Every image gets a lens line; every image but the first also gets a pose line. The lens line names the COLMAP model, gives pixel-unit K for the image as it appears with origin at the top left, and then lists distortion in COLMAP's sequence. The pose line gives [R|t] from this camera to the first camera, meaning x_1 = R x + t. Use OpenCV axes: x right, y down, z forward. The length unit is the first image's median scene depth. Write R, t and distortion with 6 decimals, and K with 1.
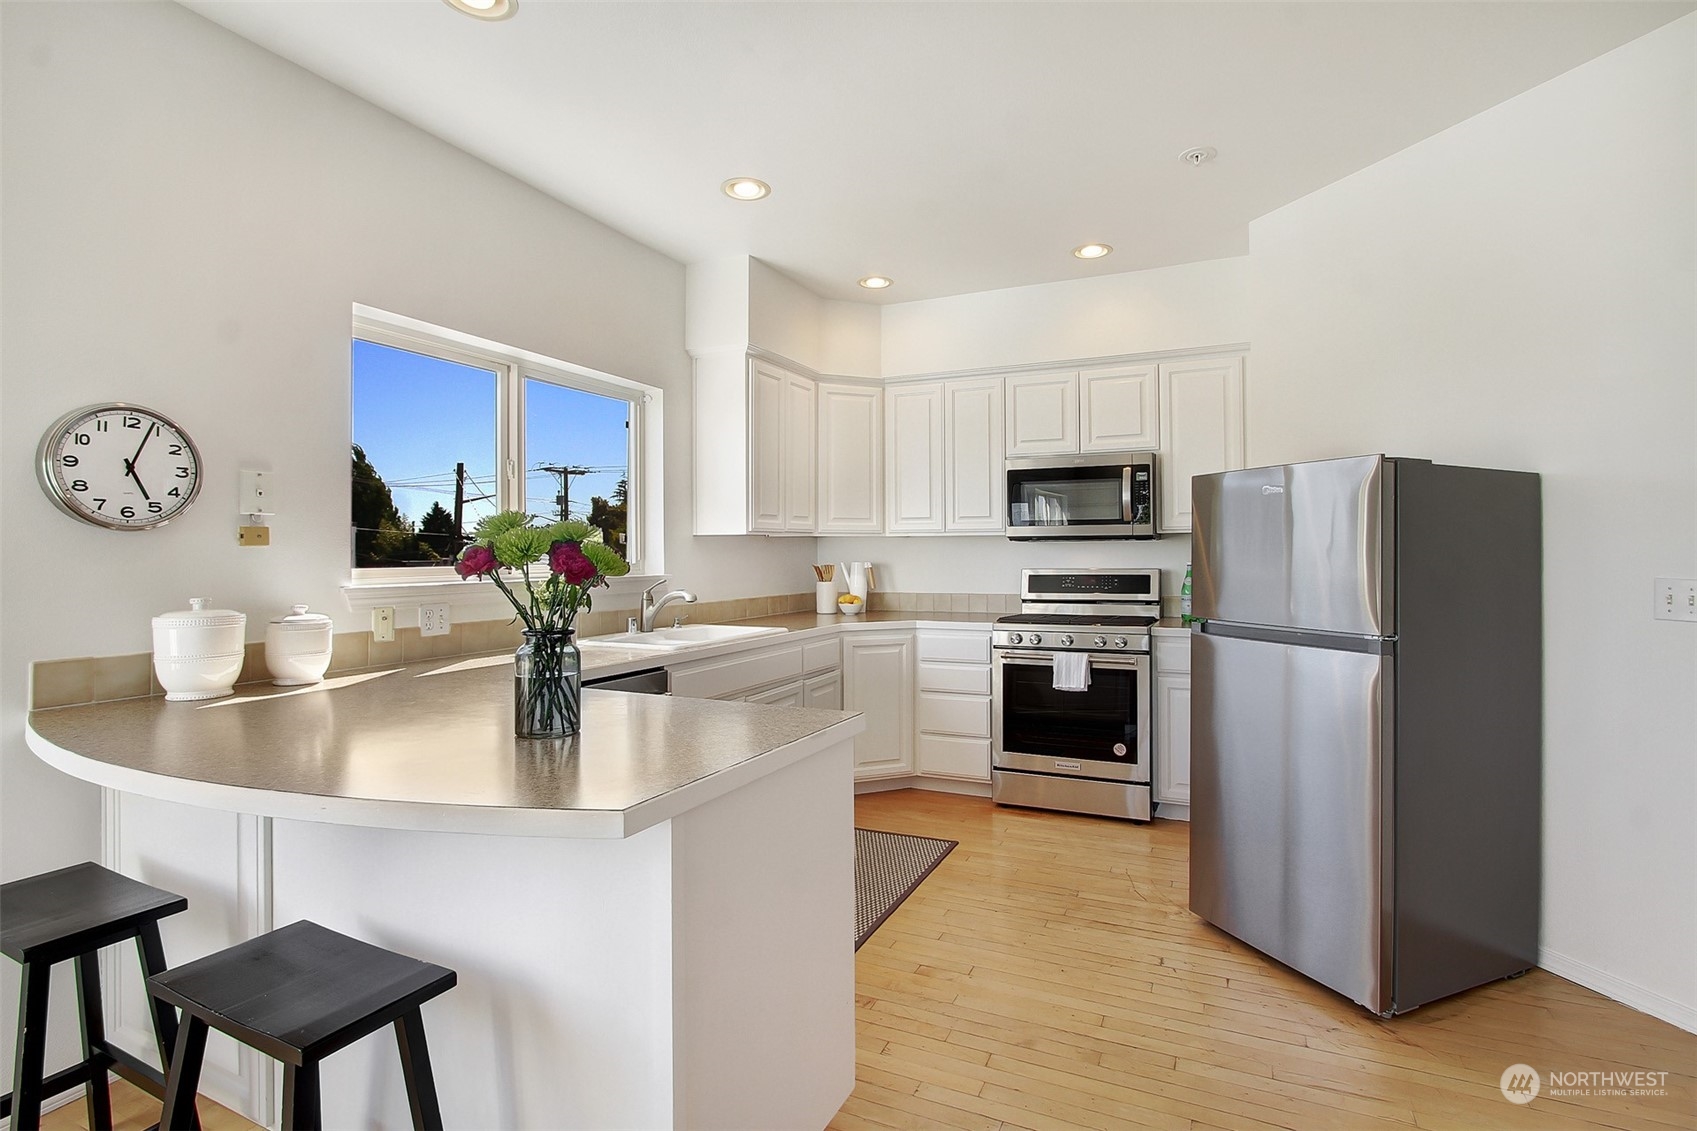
lens RADIAL K [[799.3, 0, 864.1], [0, 799.3, 548.7], [0, 0, 1]] dist [-0.020956, 0.002074]
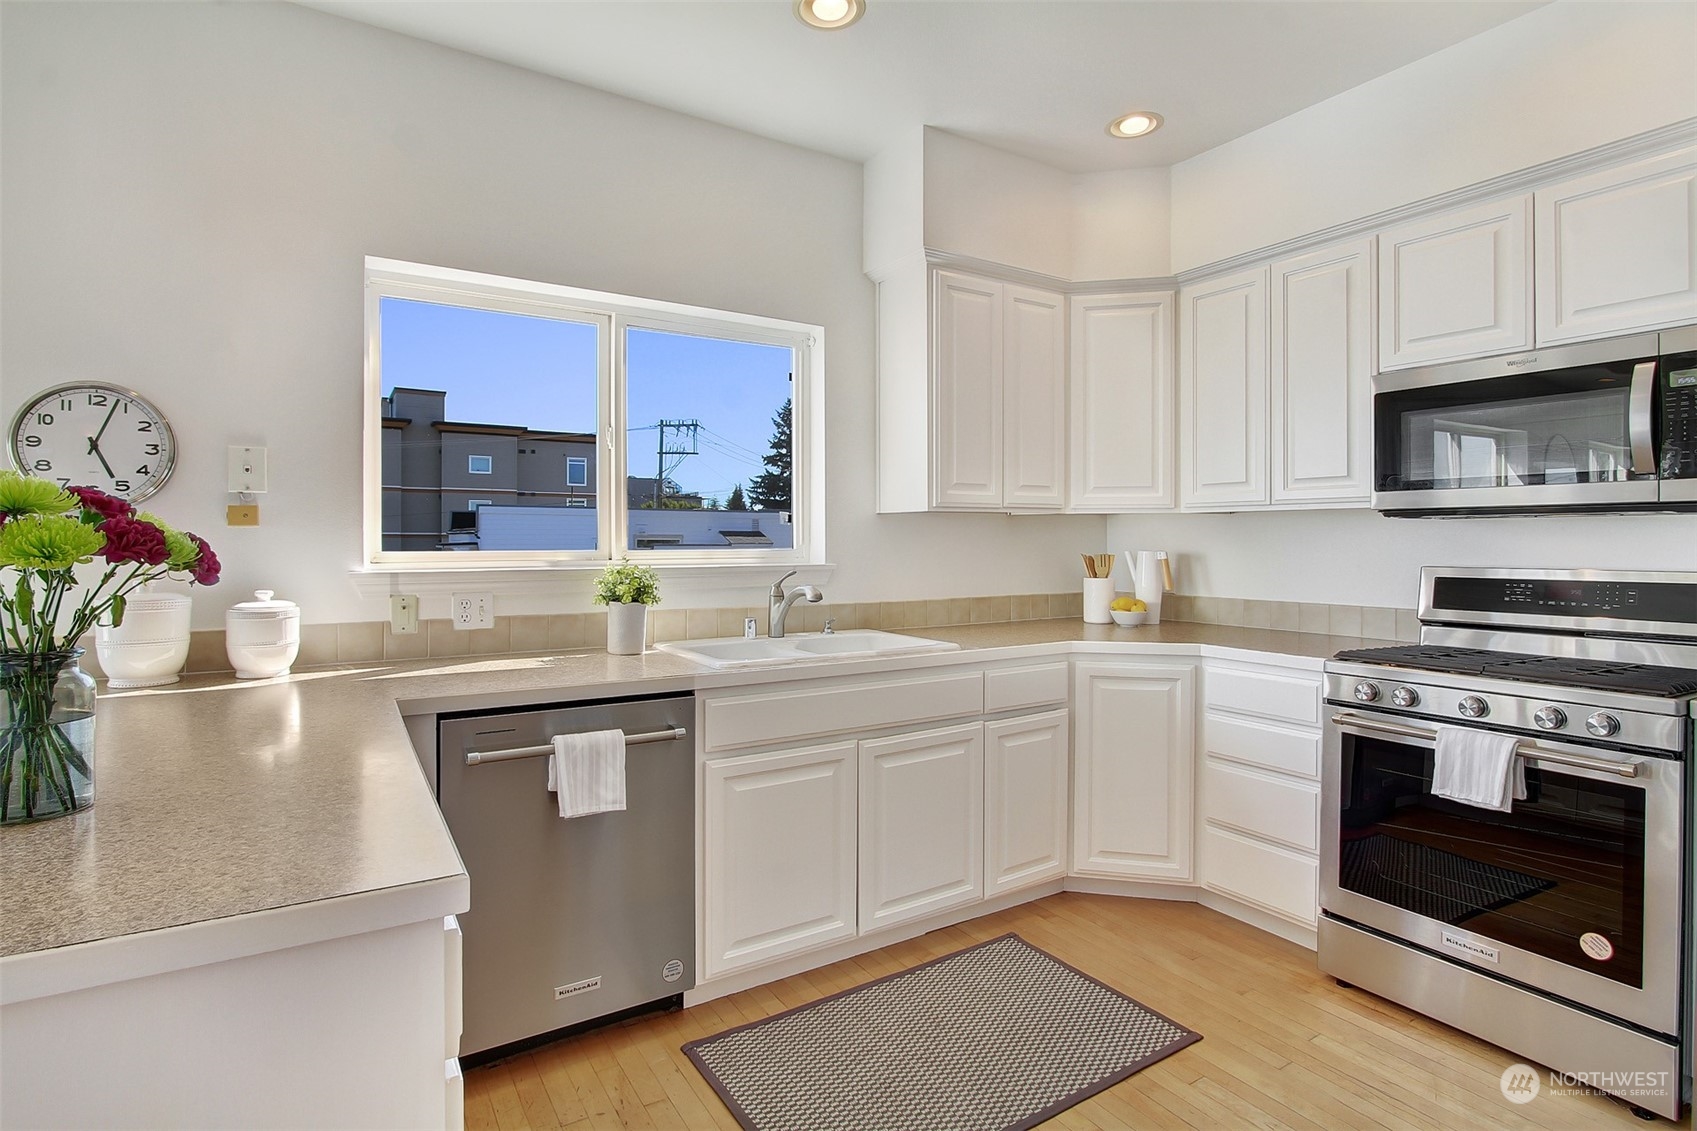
lens RADIAL K [[825.6, 0, 834.7], [0, 825.6, 540.9], [0, 0, 1]] dist [-0.012743, 0.001315]
pose [[0.833648, 0.005567, -0.552269, 0.204768], [-0.001051, 0.999963, 0.008494, 0.003102], [0.552296, -0.006500, 0.833623, 0.330445]]
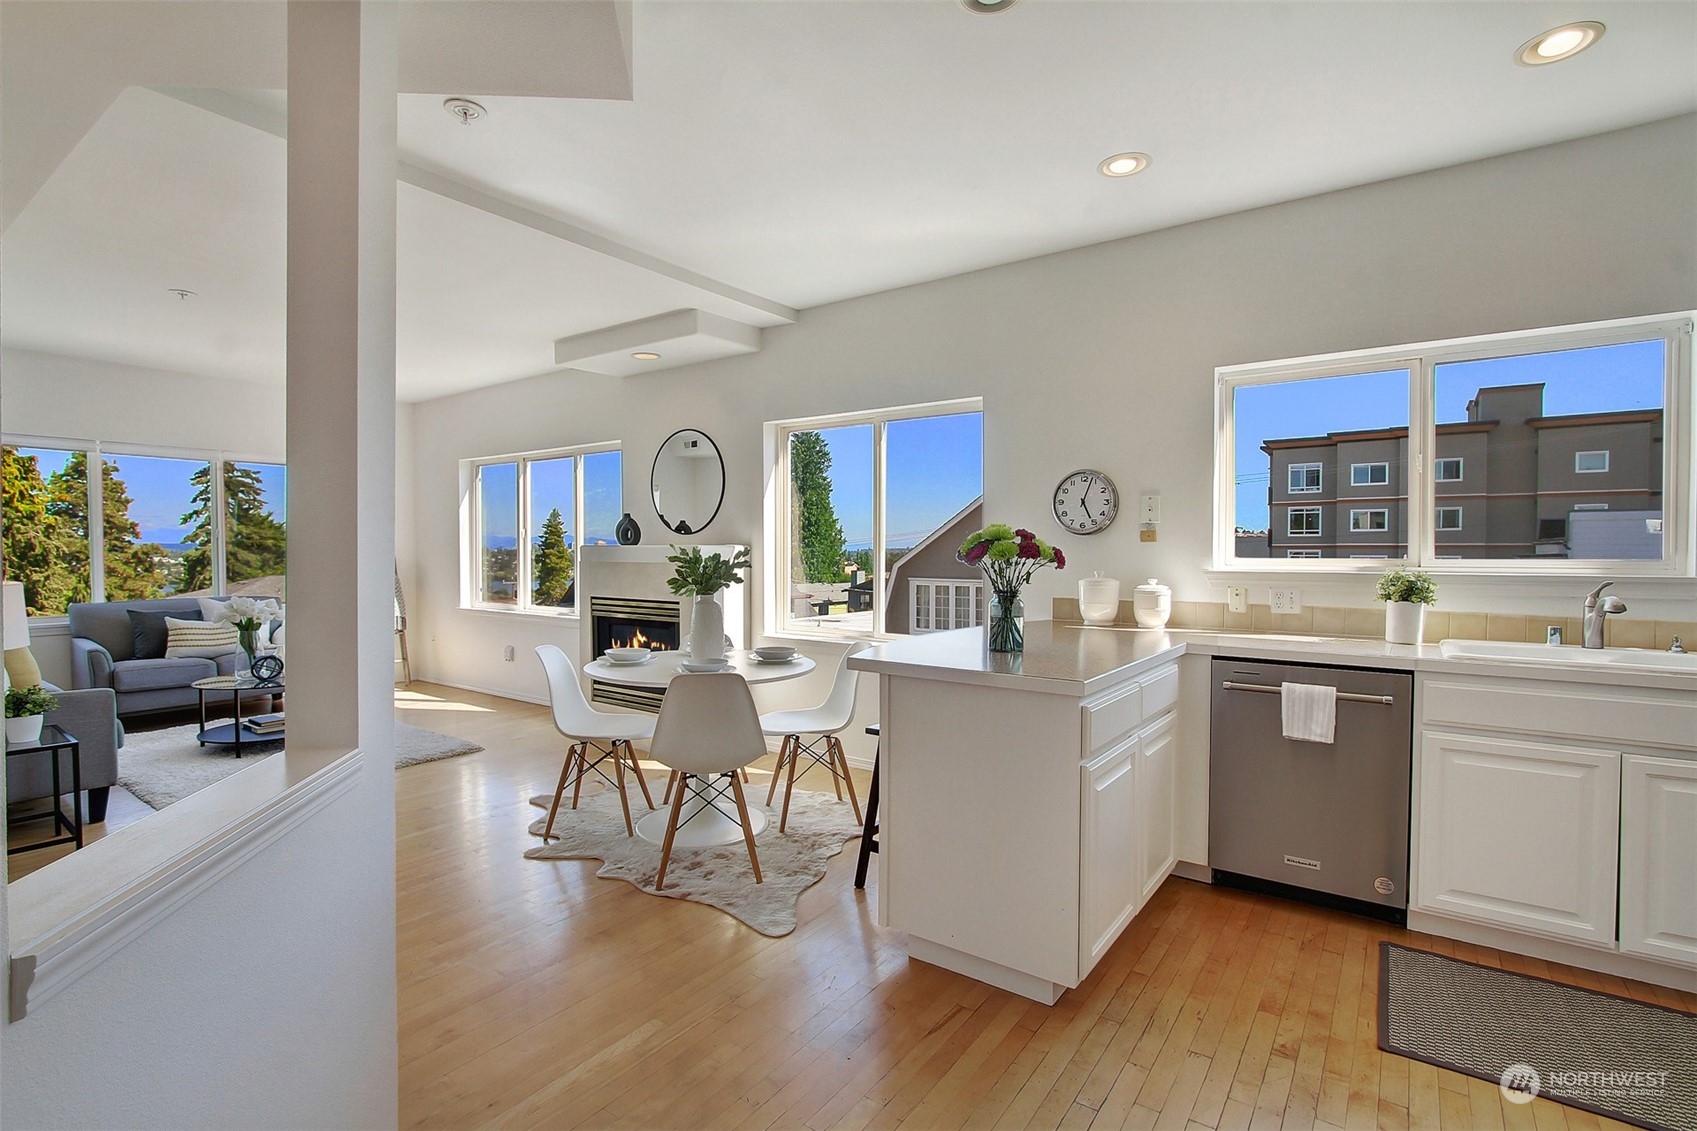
lens RADIAL K [[799.3, 0, 848.4], [0, 799.3, 567.6], [0, 0, 1]] dist [-0.020956, 0.002074]
pose [[-0.195969, 0.024533, -0.980303, 0.561120], [0.007967, 0.999694, 0.023426, 0.003230], [0.980578, -0.003220, -0.196105, 0.410663]]
